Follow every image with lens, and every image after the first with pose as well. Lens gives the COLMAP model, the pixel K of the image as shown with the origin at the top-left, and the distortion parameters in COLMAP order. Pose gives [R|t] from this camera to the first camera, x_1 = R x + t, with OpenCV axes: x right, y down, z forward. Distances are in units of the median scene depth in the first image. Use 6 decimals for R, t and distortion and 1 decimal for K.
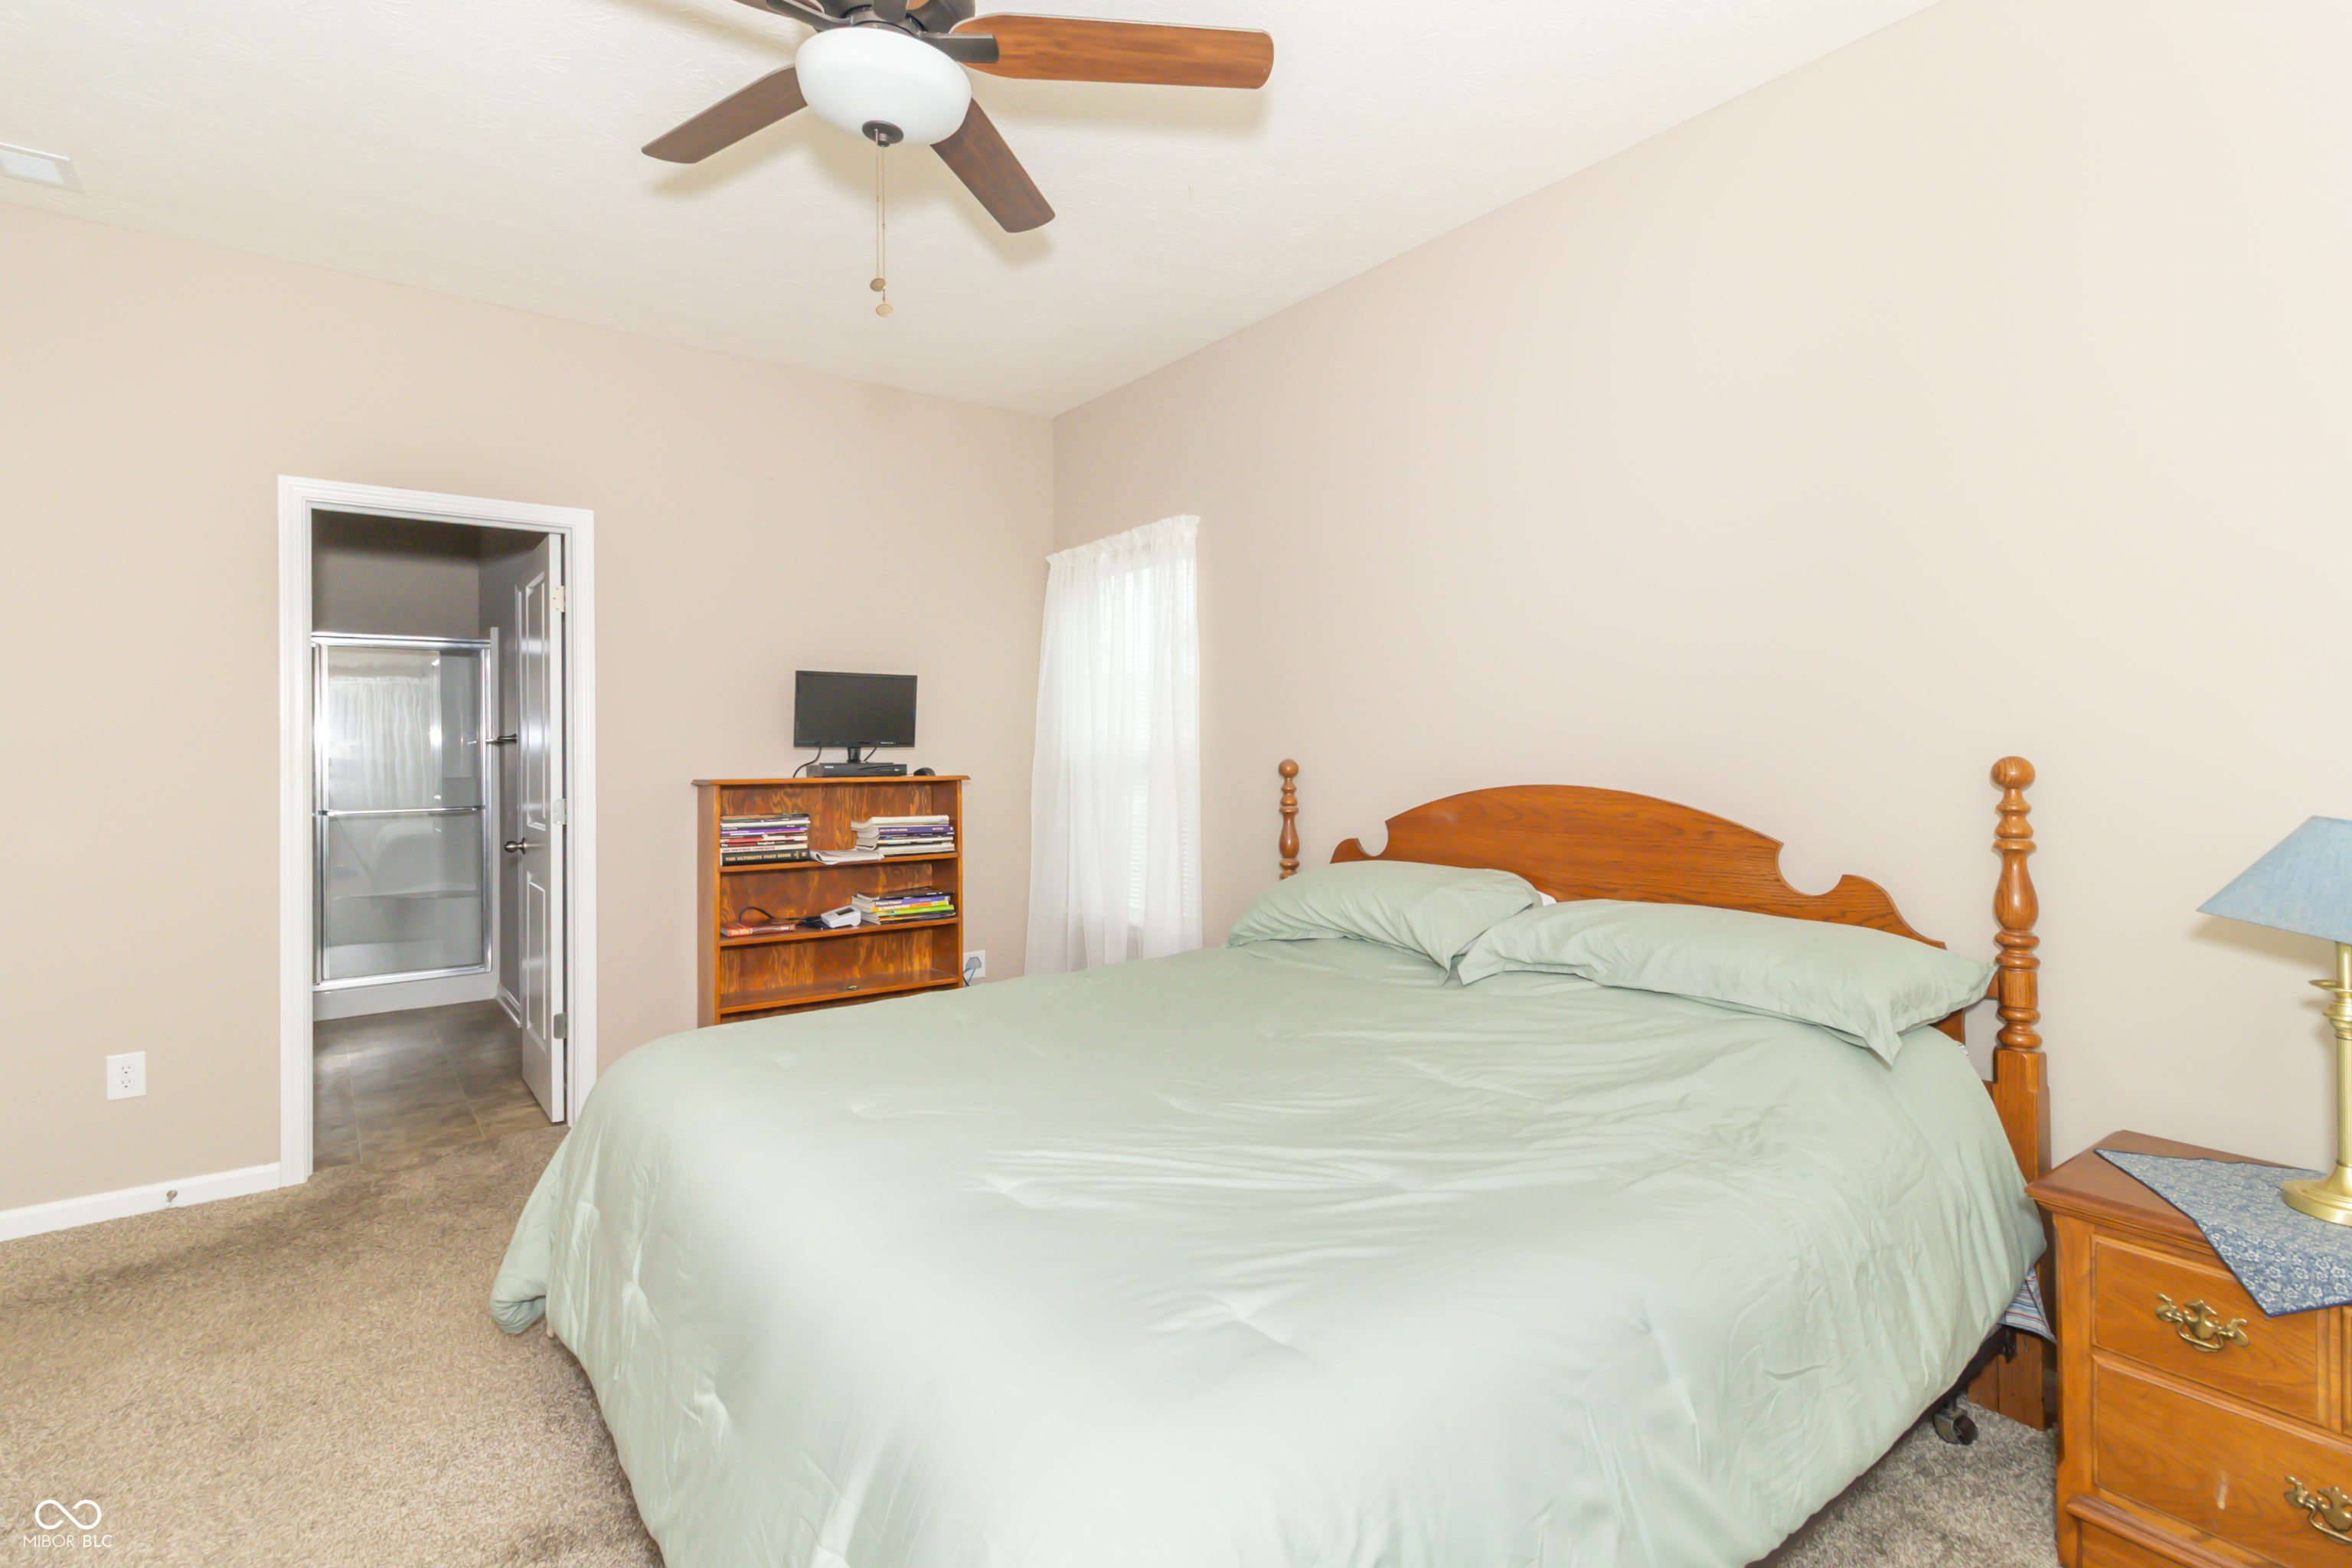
lens RADIAL K [[1086.7, 0, 1173.1], [0, 1086.7, 769.0], [0, 0, 1]] dist [0.013382, 0.000302]
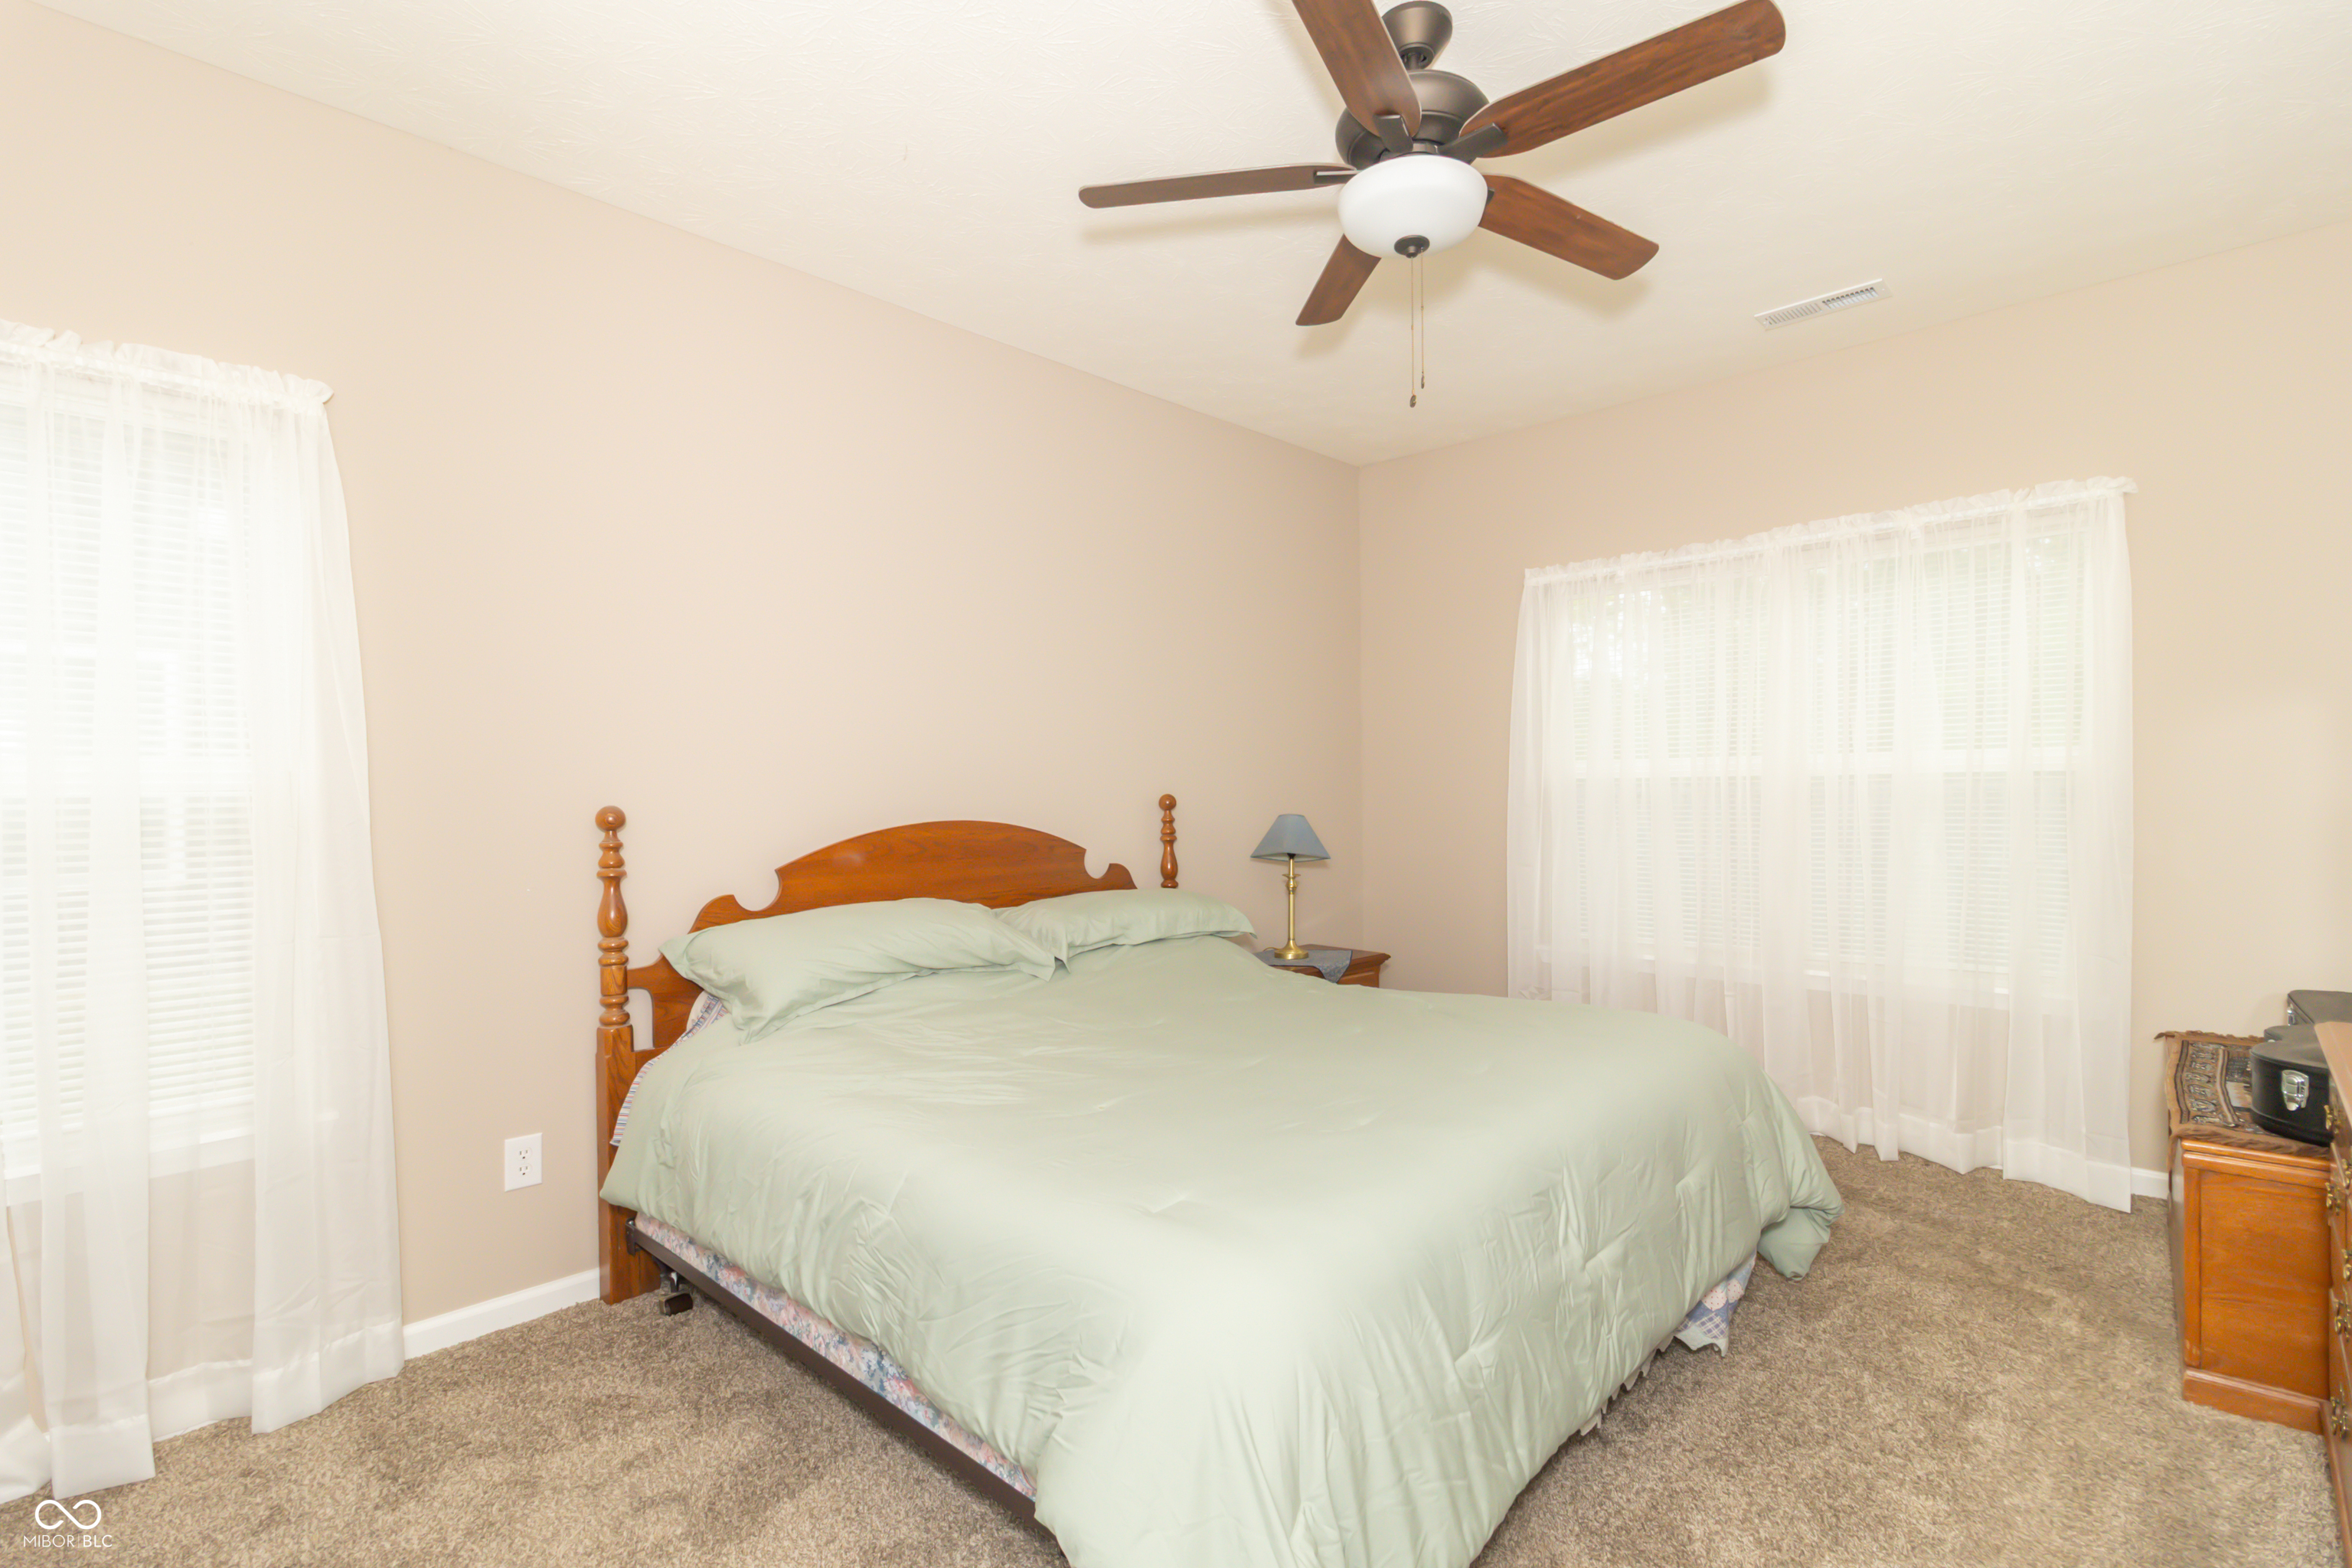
lens RADIAL K [[1086.7, 0, 1174.5], [0, 1086.7, 791.7], [0, 0, 1]] dist [0.013382, 0.000302]
pose [[-0.171925, 0.005265, 0.985096, -0.784364], [0.024890, 0.999690, -0.000999, -0.008804], [-0.984796, 0.024348, -0.172003, 0.848836]]
